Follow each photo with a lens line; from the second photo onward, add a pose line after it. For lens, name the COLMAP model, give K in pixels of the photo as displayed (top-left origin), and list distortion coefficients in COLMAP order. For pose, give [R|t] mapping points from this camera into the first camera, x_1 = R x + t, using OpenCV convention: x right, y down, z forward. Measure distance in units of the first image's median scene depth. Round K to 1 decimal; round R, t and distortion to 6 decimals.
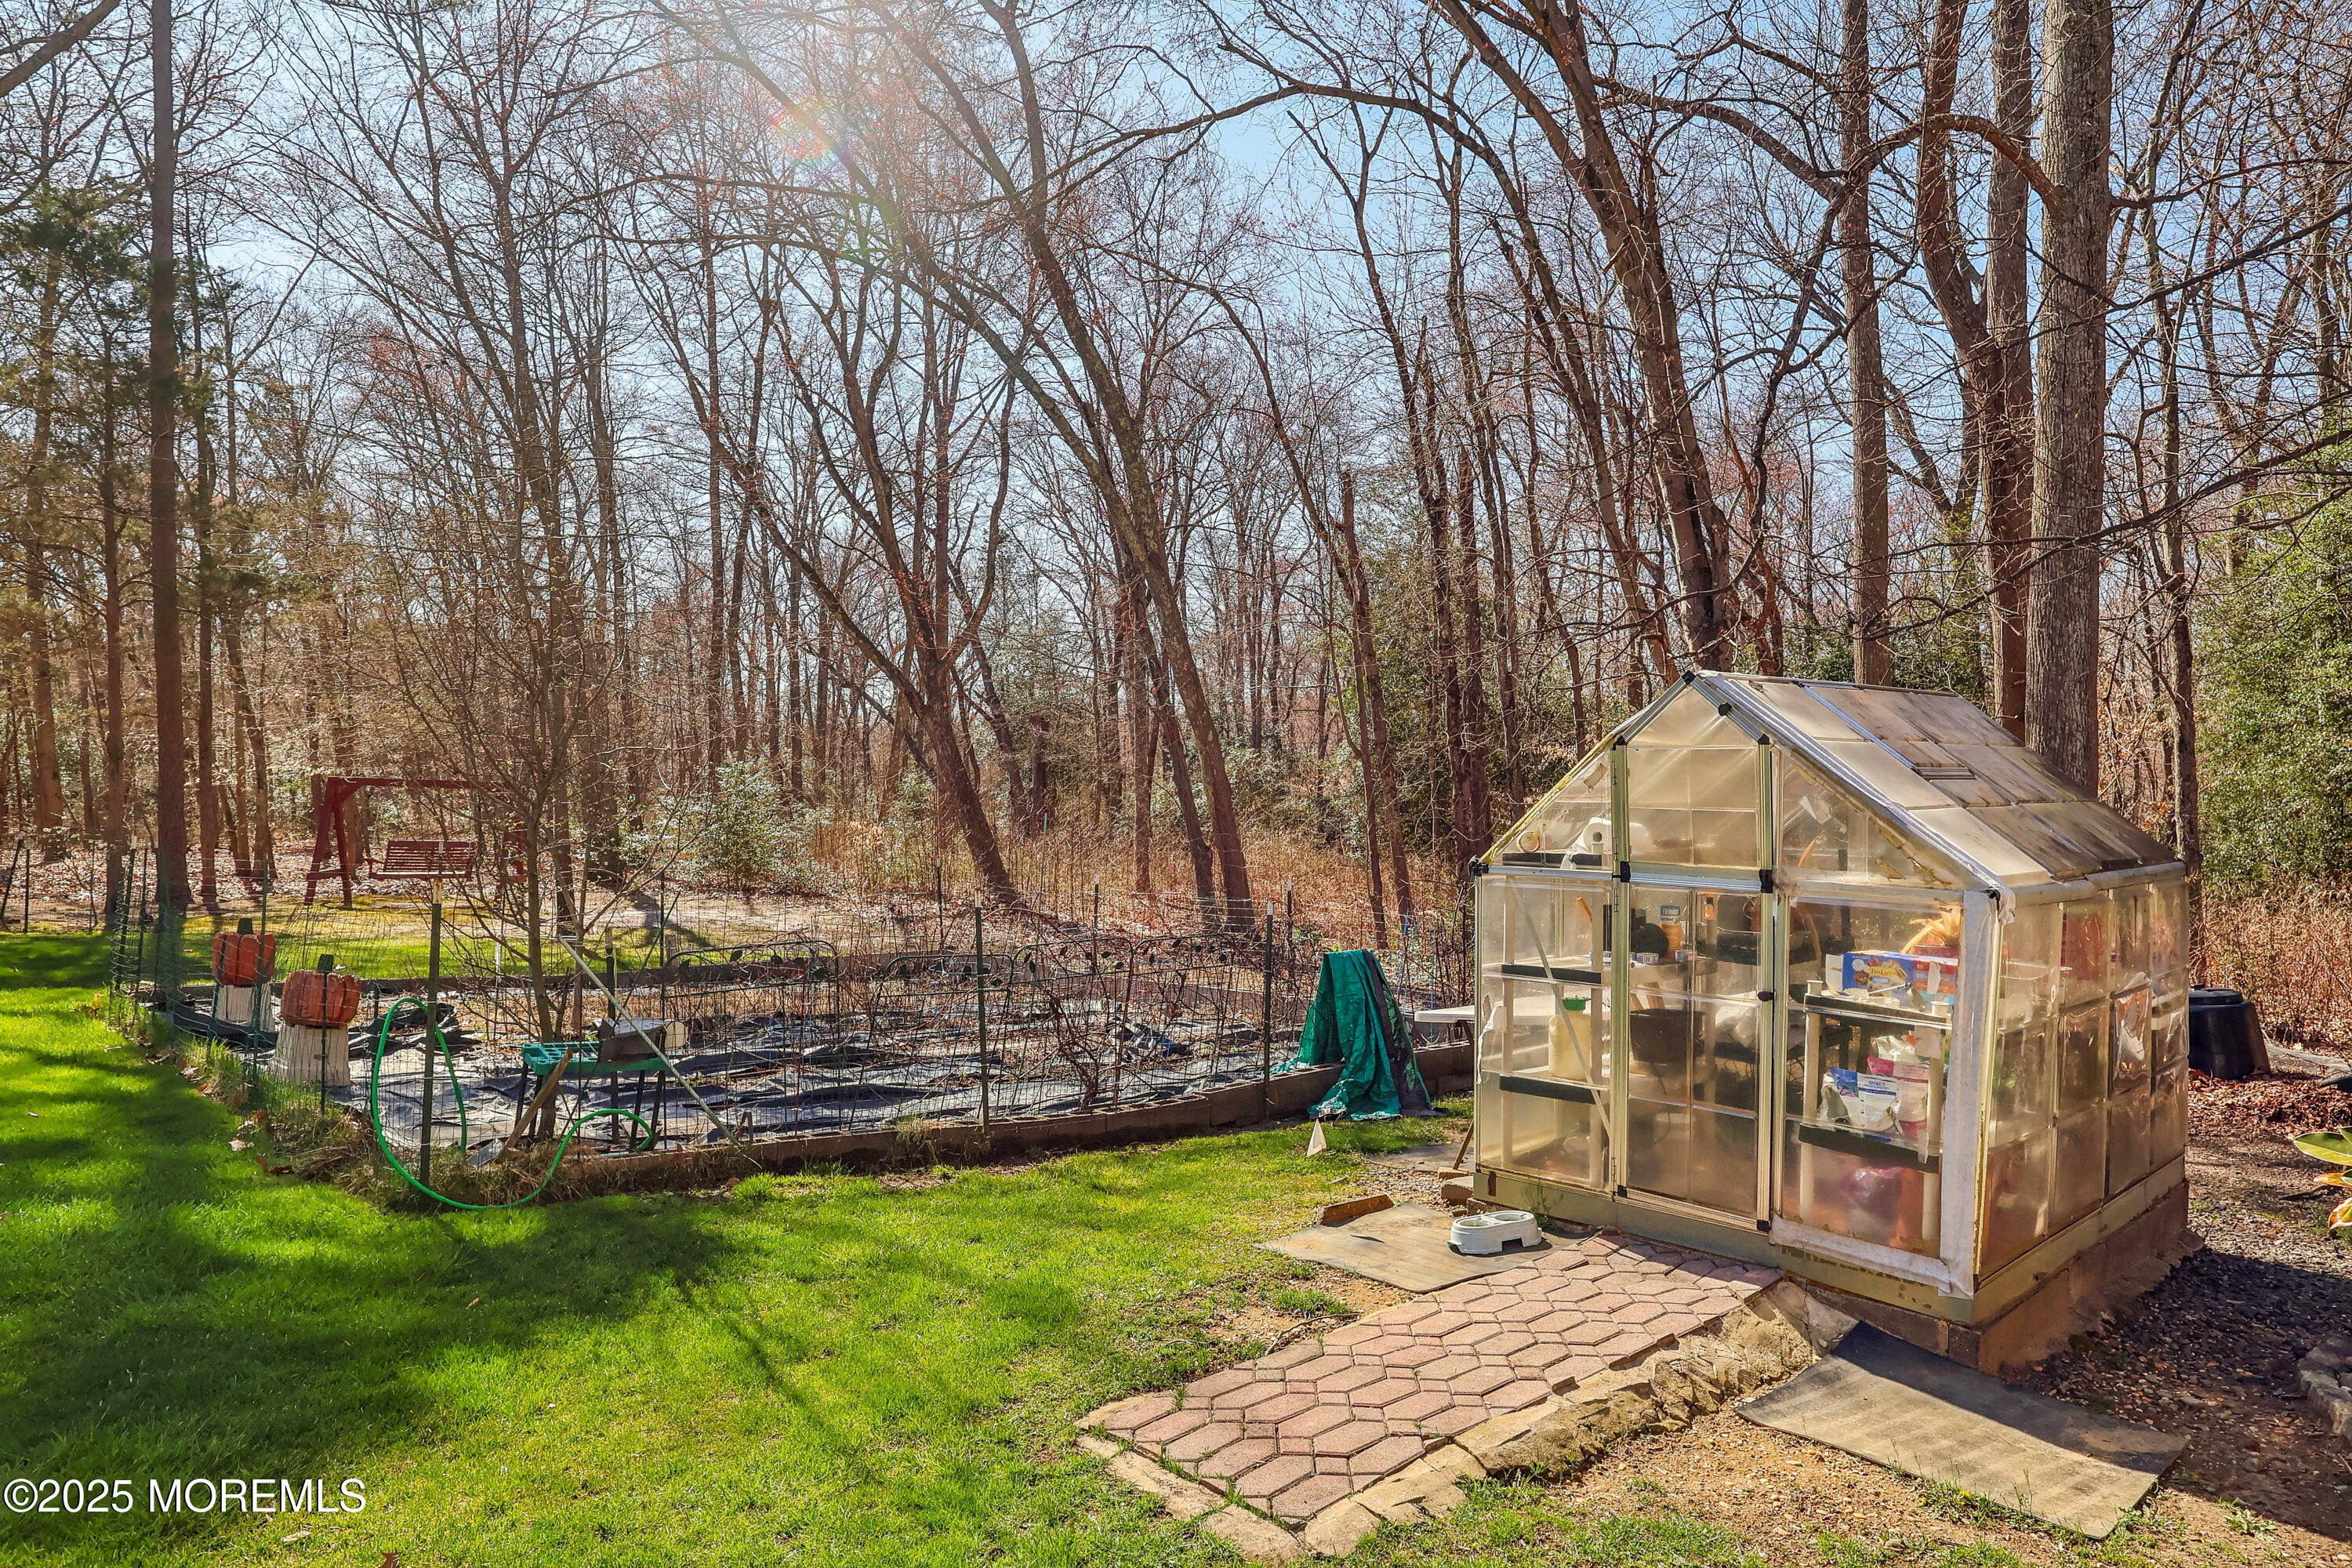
lens RADIAL K [[1503.0, 0, 1172.5], [0, 1503.0, 783.9], [0, 0, 1]] dist [0.001715, 0.000322]
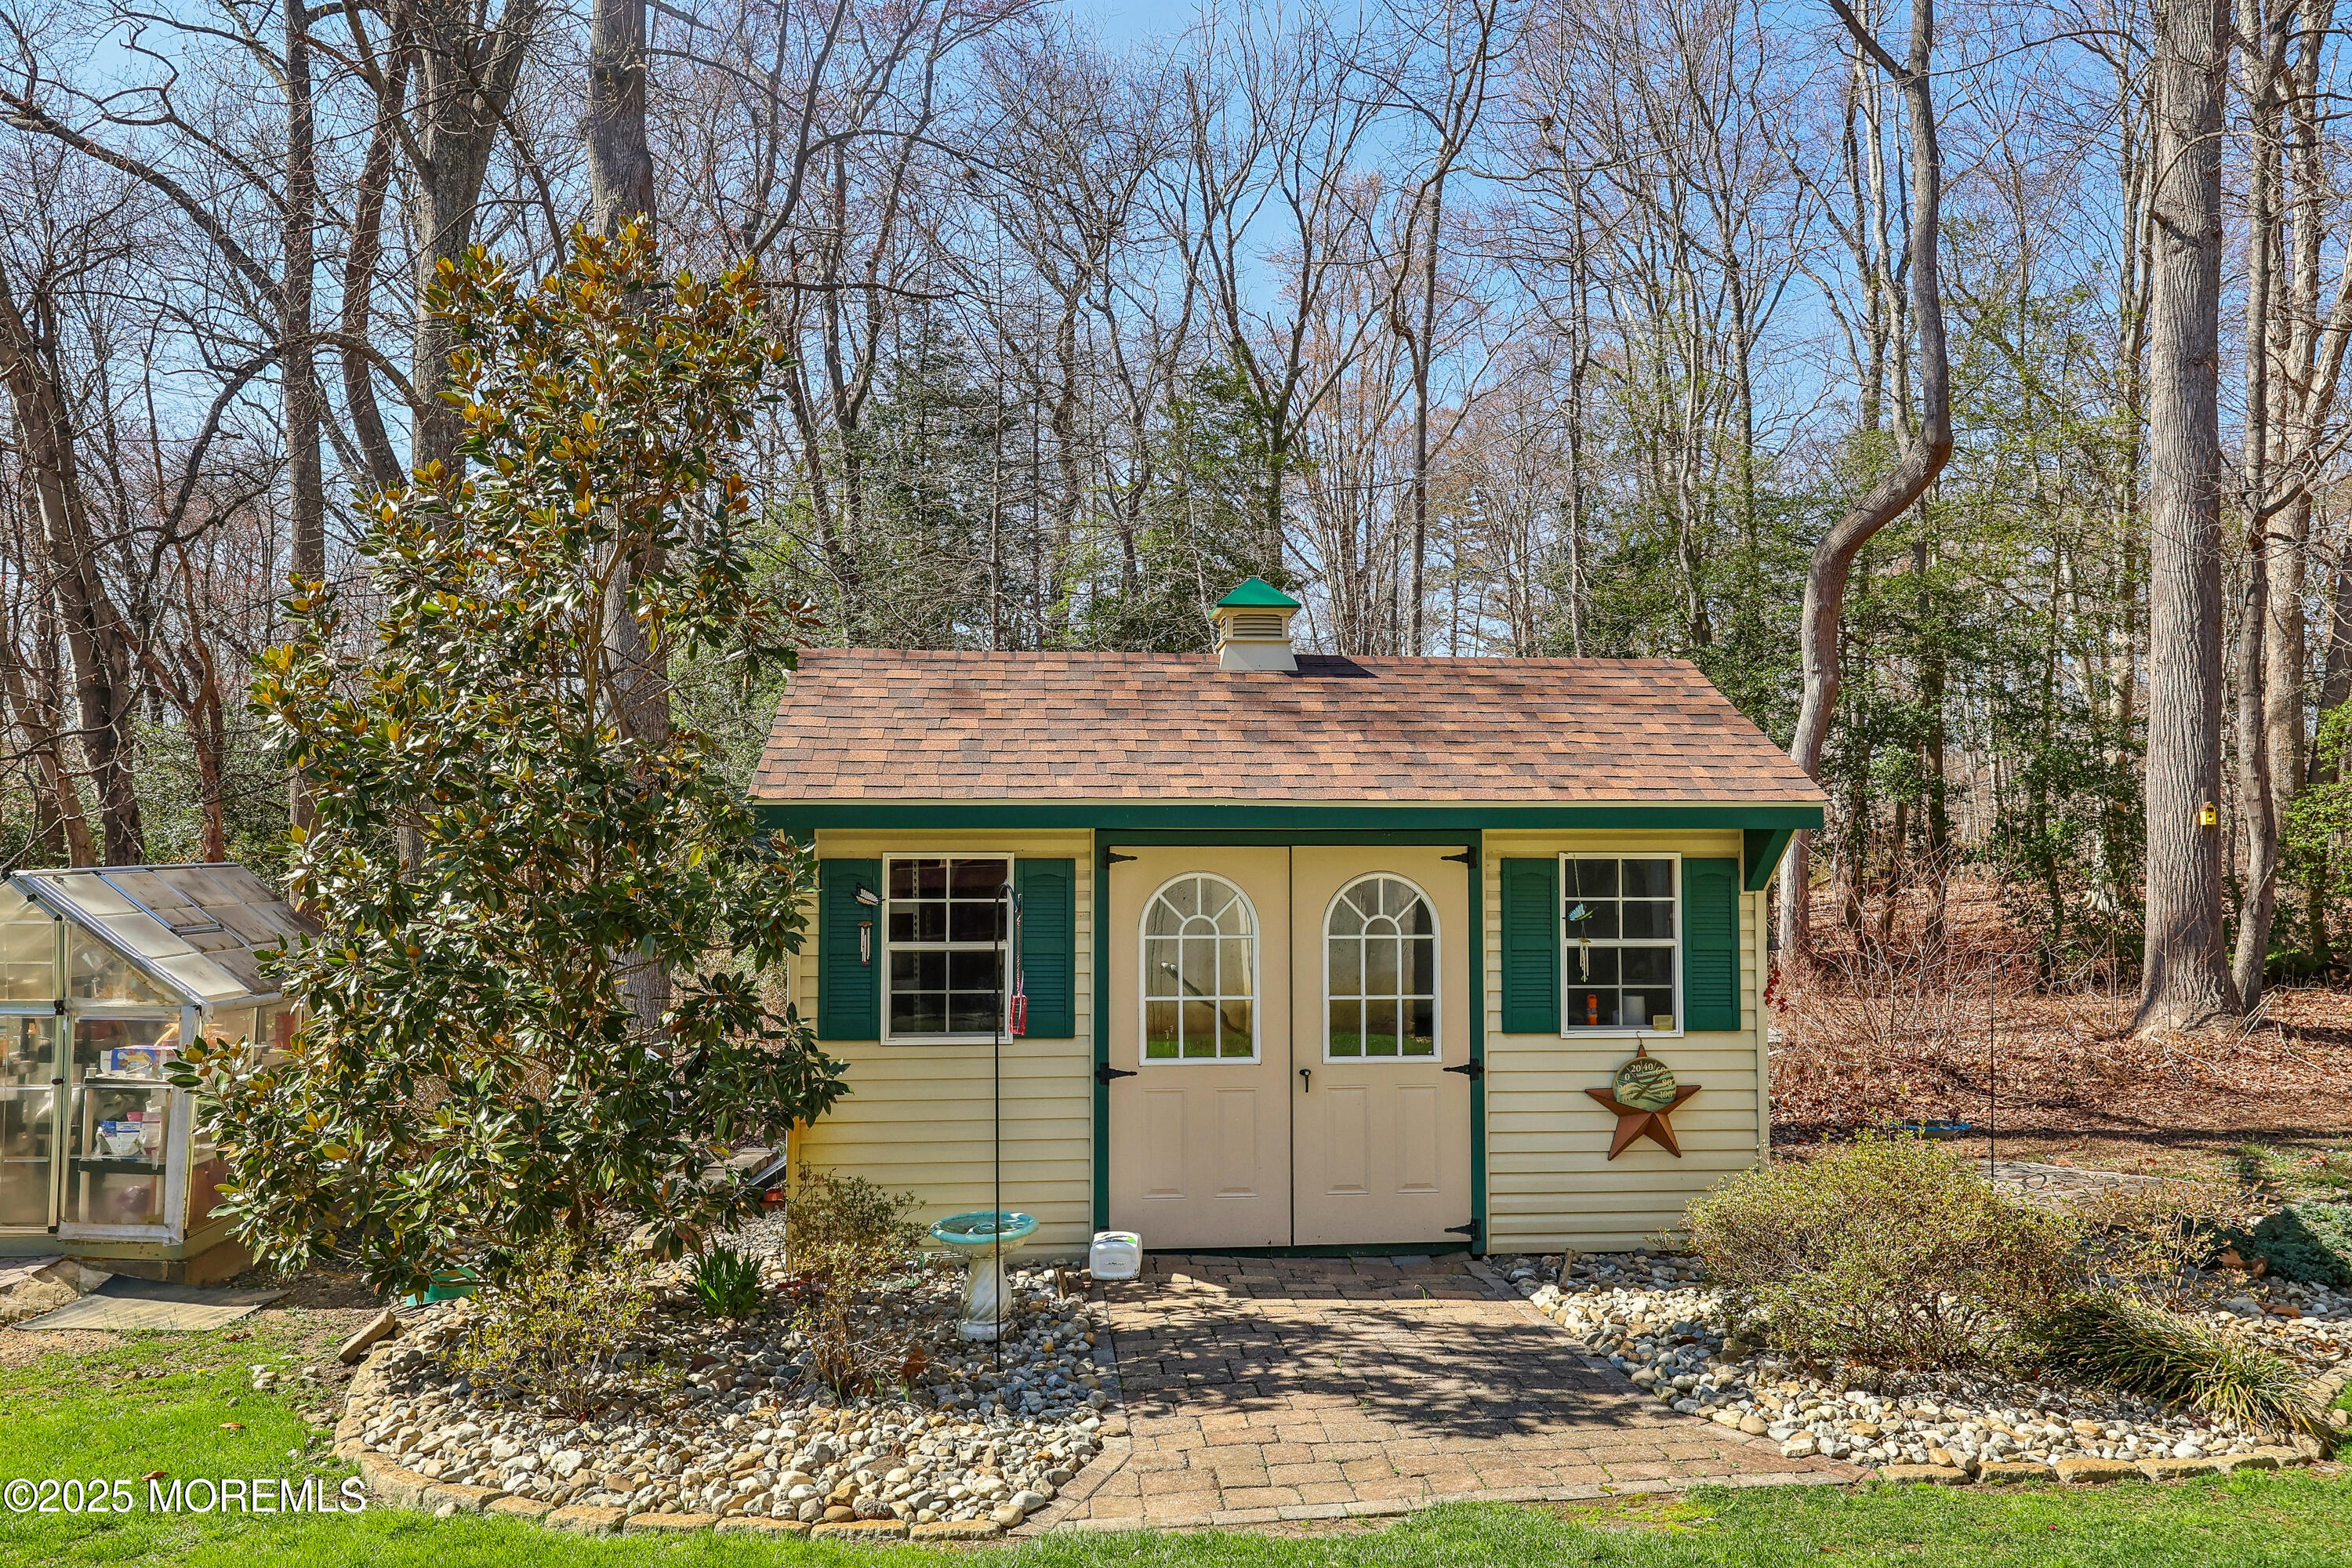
lens RADIAL K [[1698.4, 0, 1178.4], [0, 1698.4, 780.0], [0, 0, 1]] dist [-0.003424, -0.000457]
pose [[0.641293, 0.023792, 0.766927, -0.223622], [0.004549, 0.999384, -0.034807, -0.108539], [-0.767283, 0.025810, 0.640789, -1.060162]]
